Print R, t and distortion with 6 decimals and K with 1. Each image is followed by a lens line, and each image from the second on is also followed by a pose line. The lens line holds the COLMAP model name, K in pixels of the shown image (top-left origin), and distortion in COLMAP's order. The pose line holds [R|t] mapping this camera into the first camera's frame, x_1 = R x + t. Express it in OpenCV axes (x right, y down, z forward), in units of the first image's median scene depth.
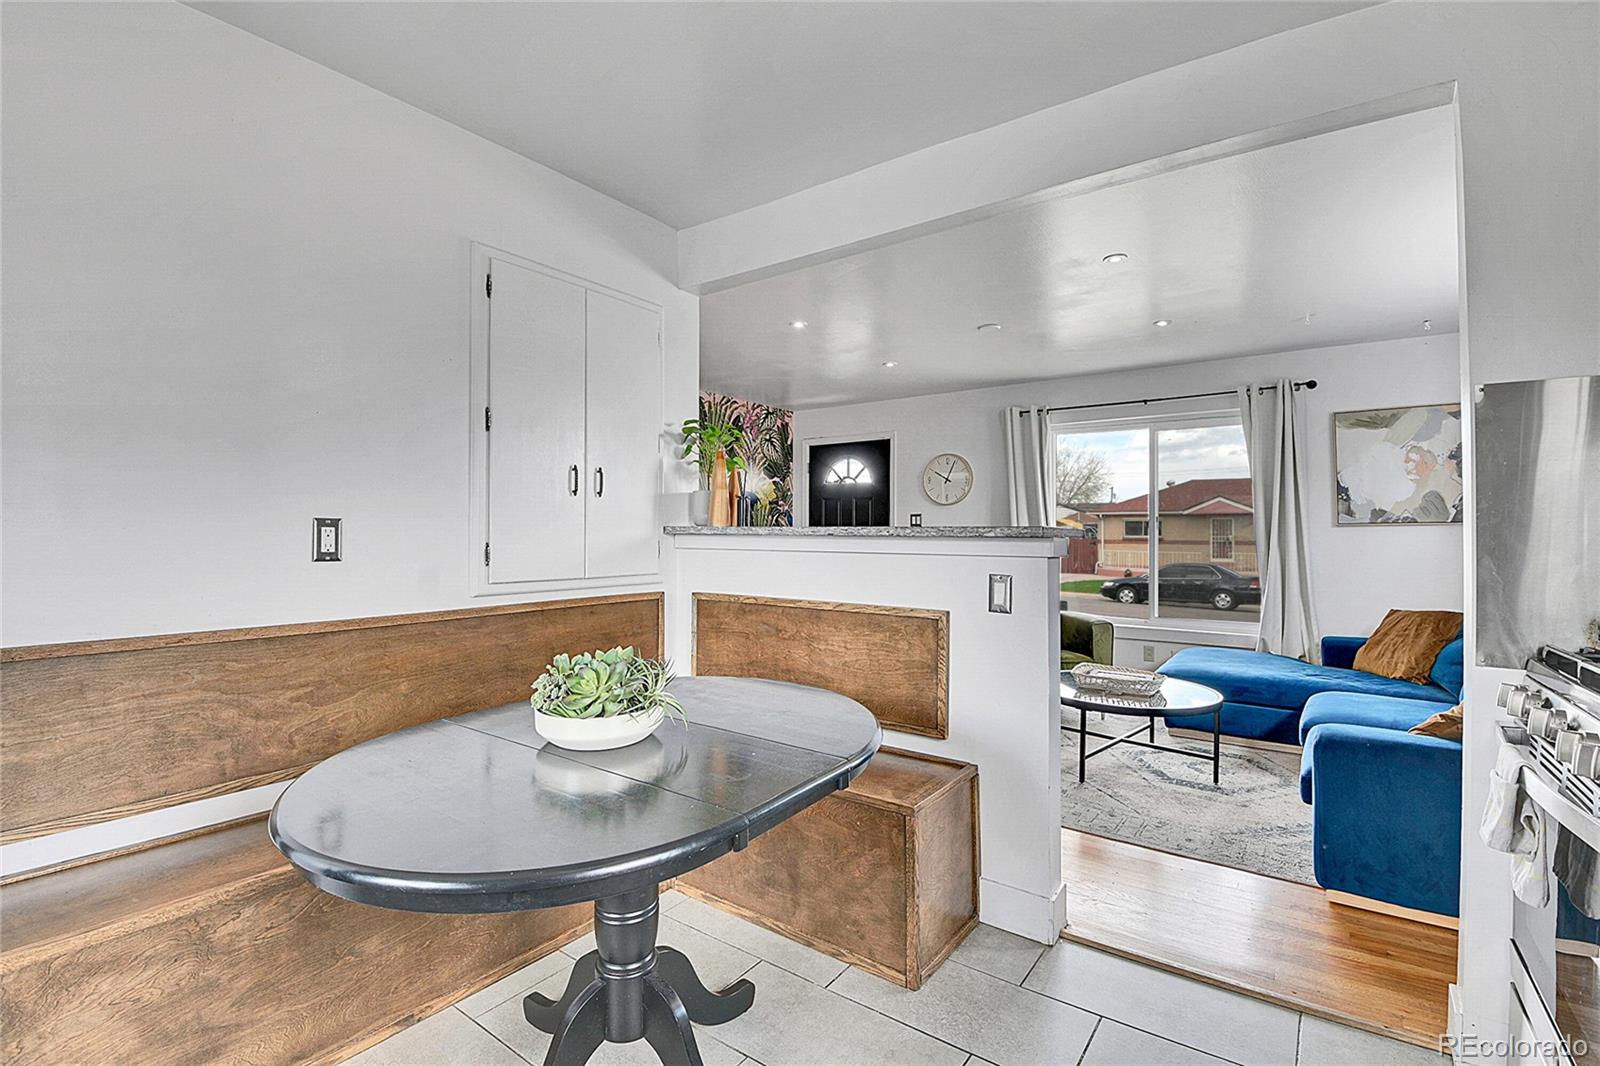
lens RADIAL K [[711.6, 0, 800.0], [0, 711.6, 533.0], [0, 0, 1]] dist [0.001042, -0.021034]
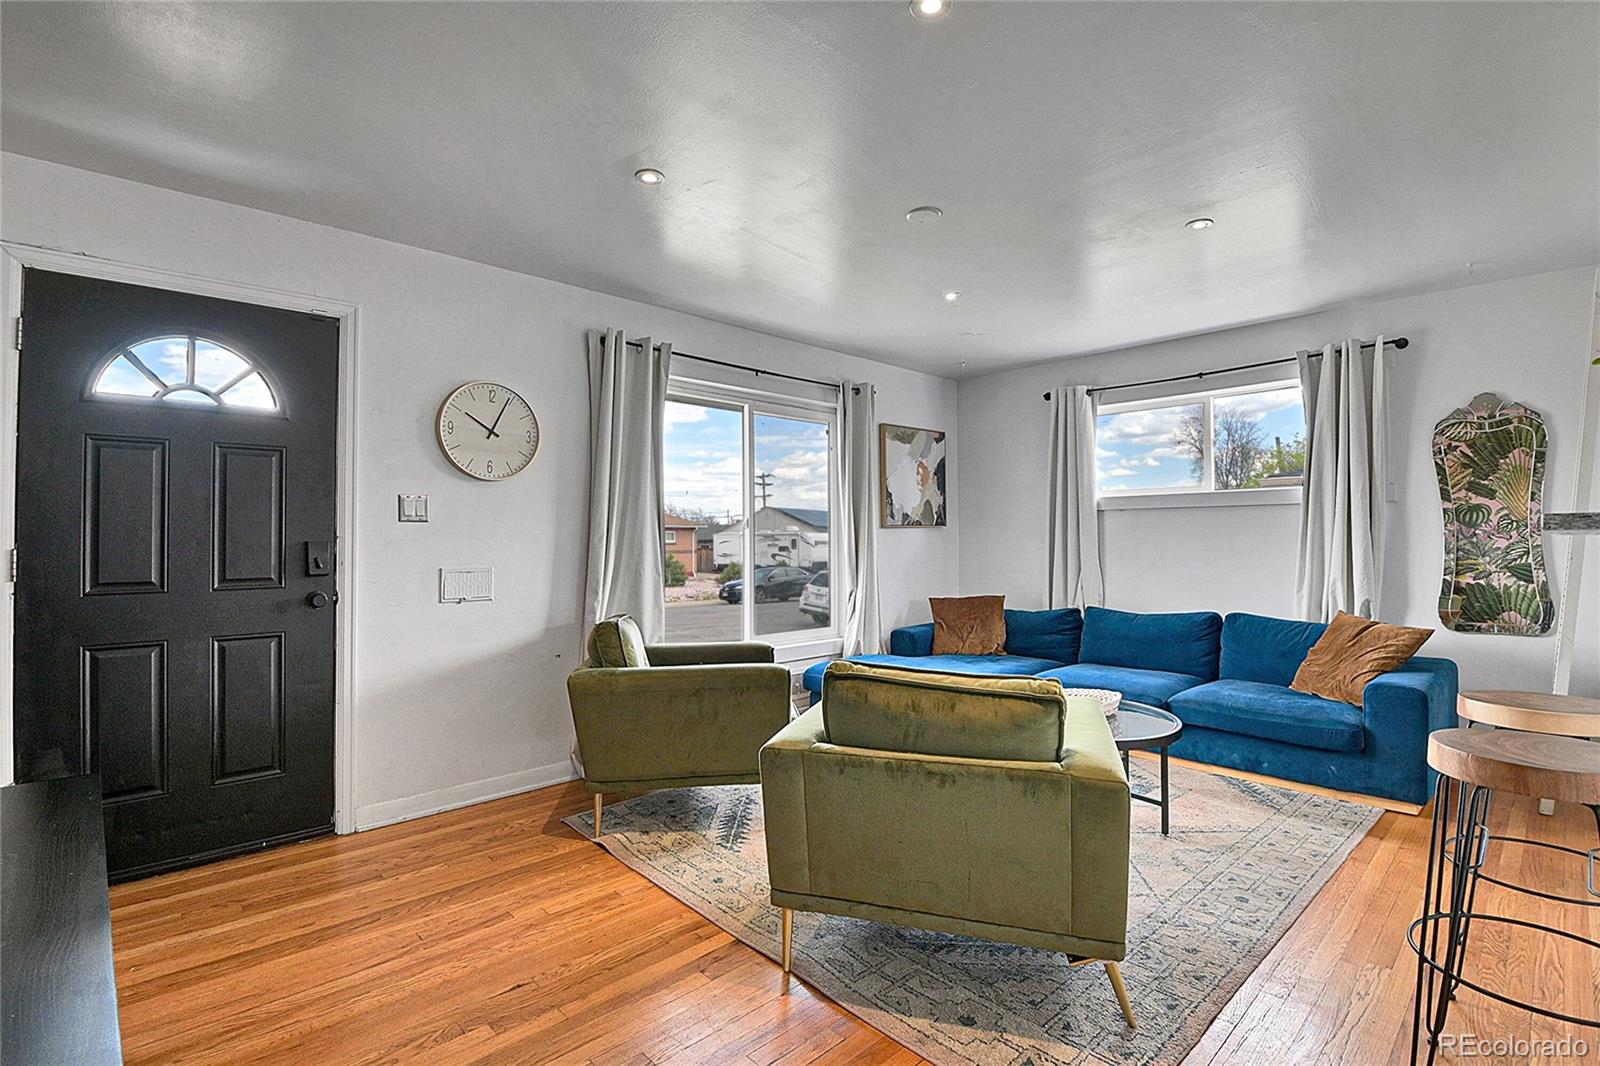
lens RADIAL K [[738.5, 0, 807.2], [0, 738.5, 530.6], [0, 0, 1]] dist [0.030329, -0.039619]
pose [[0.170650, 0.005100, 0.985319, -0.283437], [0.003869, 0.999975, -0.005846, 0.000713], [-0.985324, 0.004810, 0.170626, 0.676932]]
